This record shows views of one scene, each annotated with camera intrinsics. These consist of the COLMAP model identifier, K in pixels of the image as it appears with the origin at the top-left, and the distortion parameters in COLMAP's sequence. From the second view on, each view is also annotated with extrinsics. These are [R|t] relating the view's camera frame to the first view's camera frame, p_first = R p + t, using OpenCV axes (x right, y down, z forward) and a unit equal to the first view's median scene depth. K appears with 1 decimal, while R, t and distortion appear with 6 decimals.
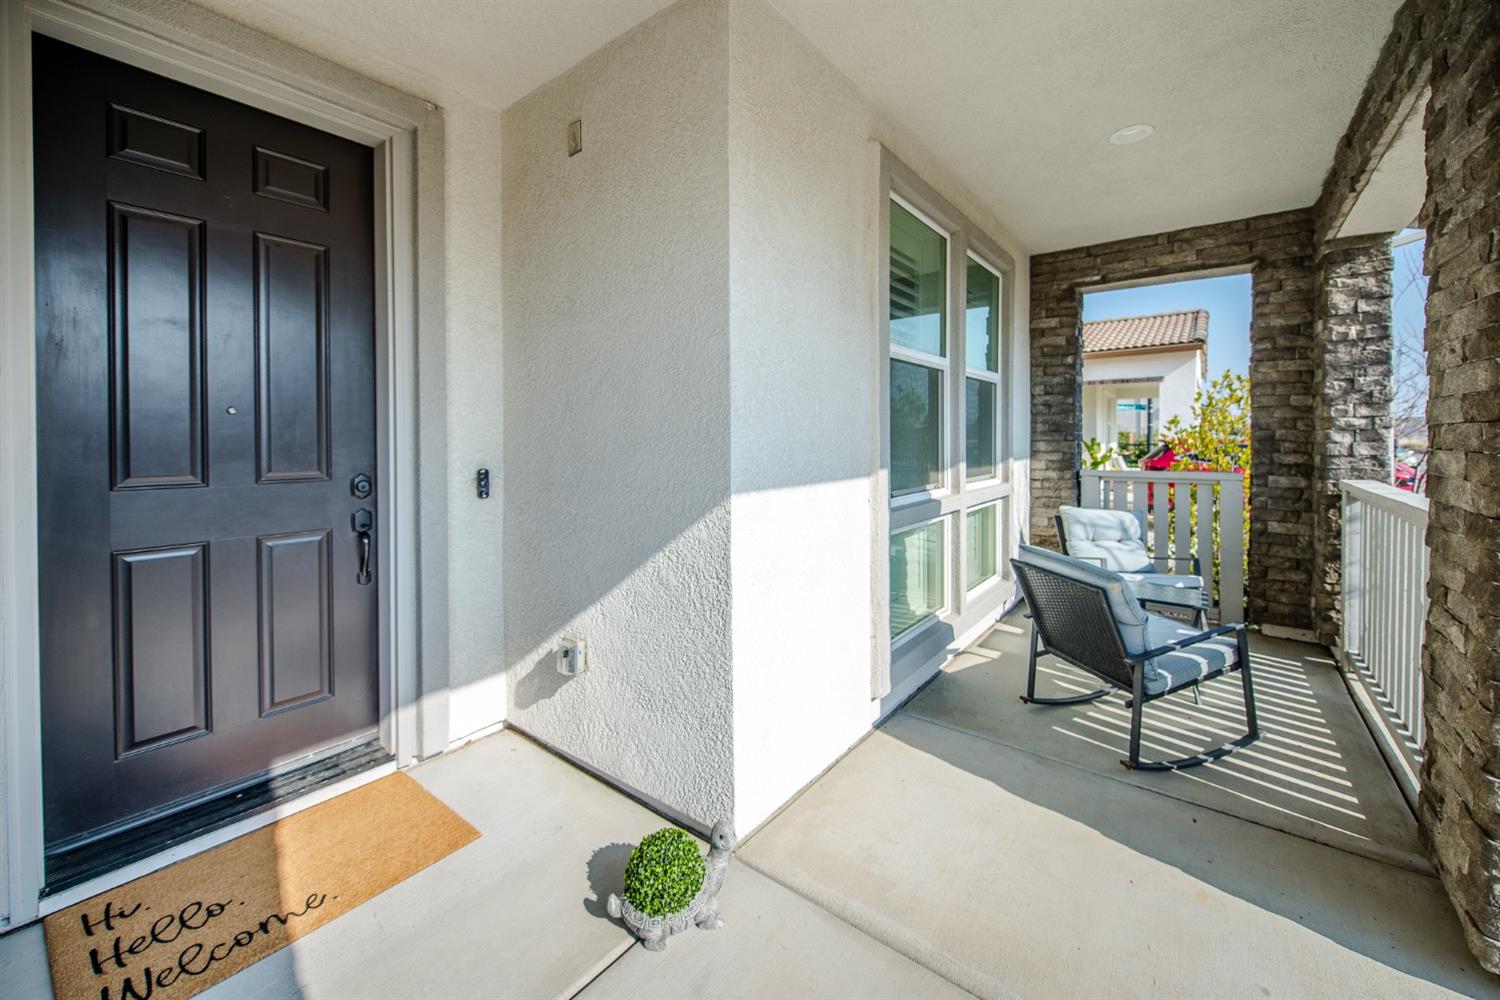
lens RADIAL K [[589.7, 0, 752.8], [0, 589.7, 441.1], [0, 0, 1]] dist [-0.000072, -0.000055]
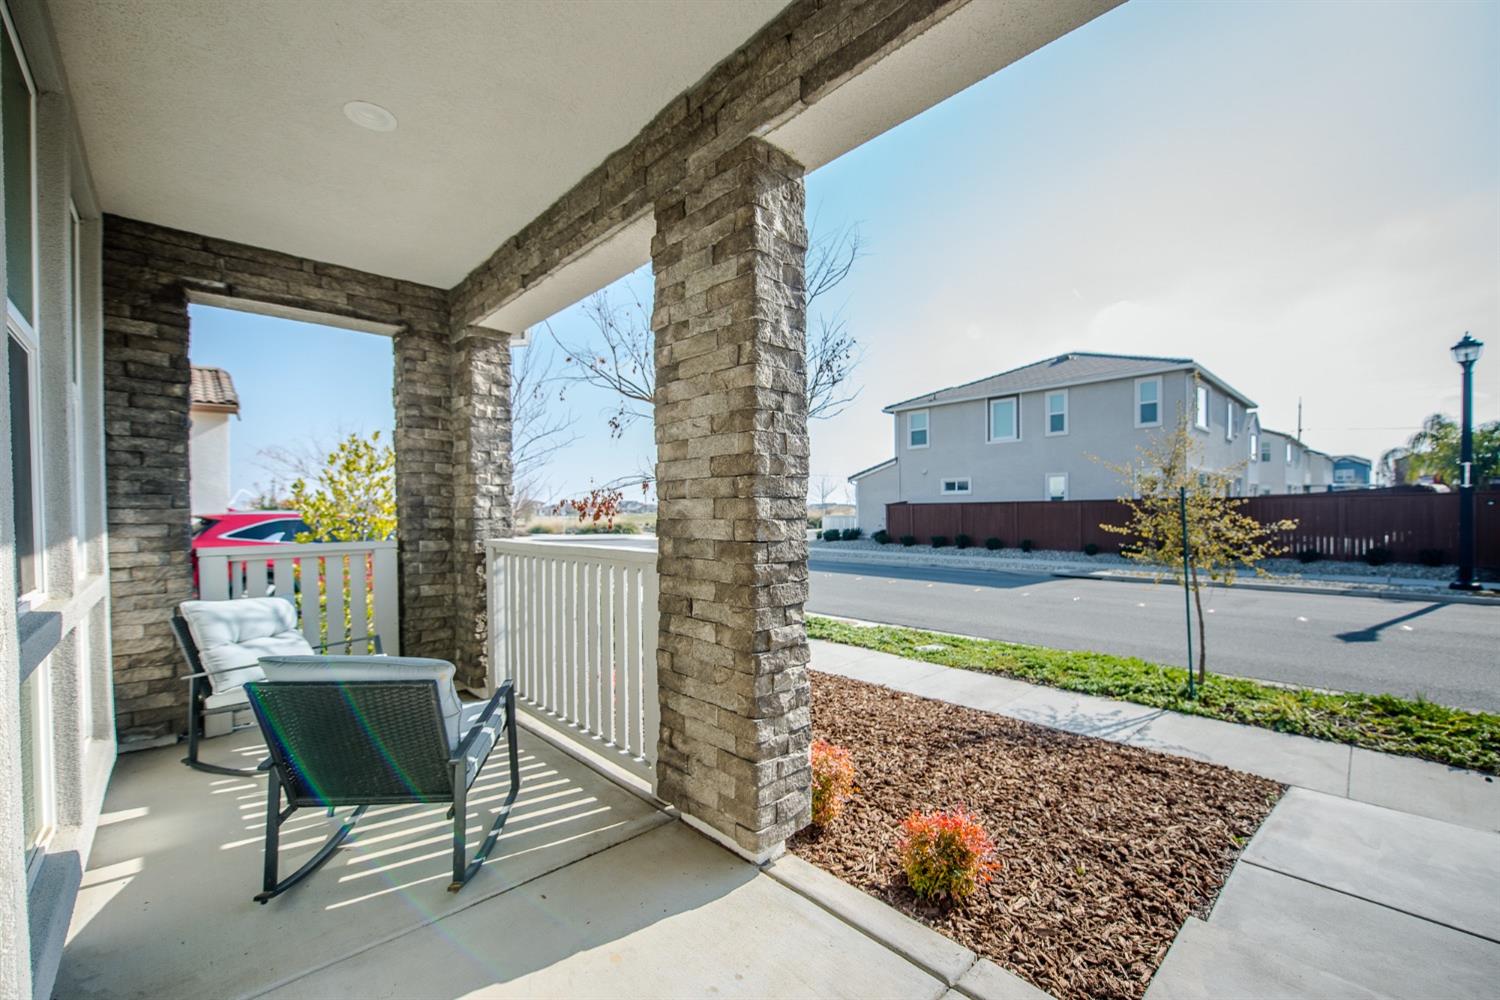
lens RADIAL K [[615.1, 0, 748.4], [0, 615.1, 519.9], [0, 0, 1]] dist [0.000732, -0.000101]
pose [[0.156276, -0.012116, 0.987639, -0.084685], [0.017603, 0.999800, 0.009480, 0.022662], [-0.987557, 0.015904, 0.156458, 0.276859]]
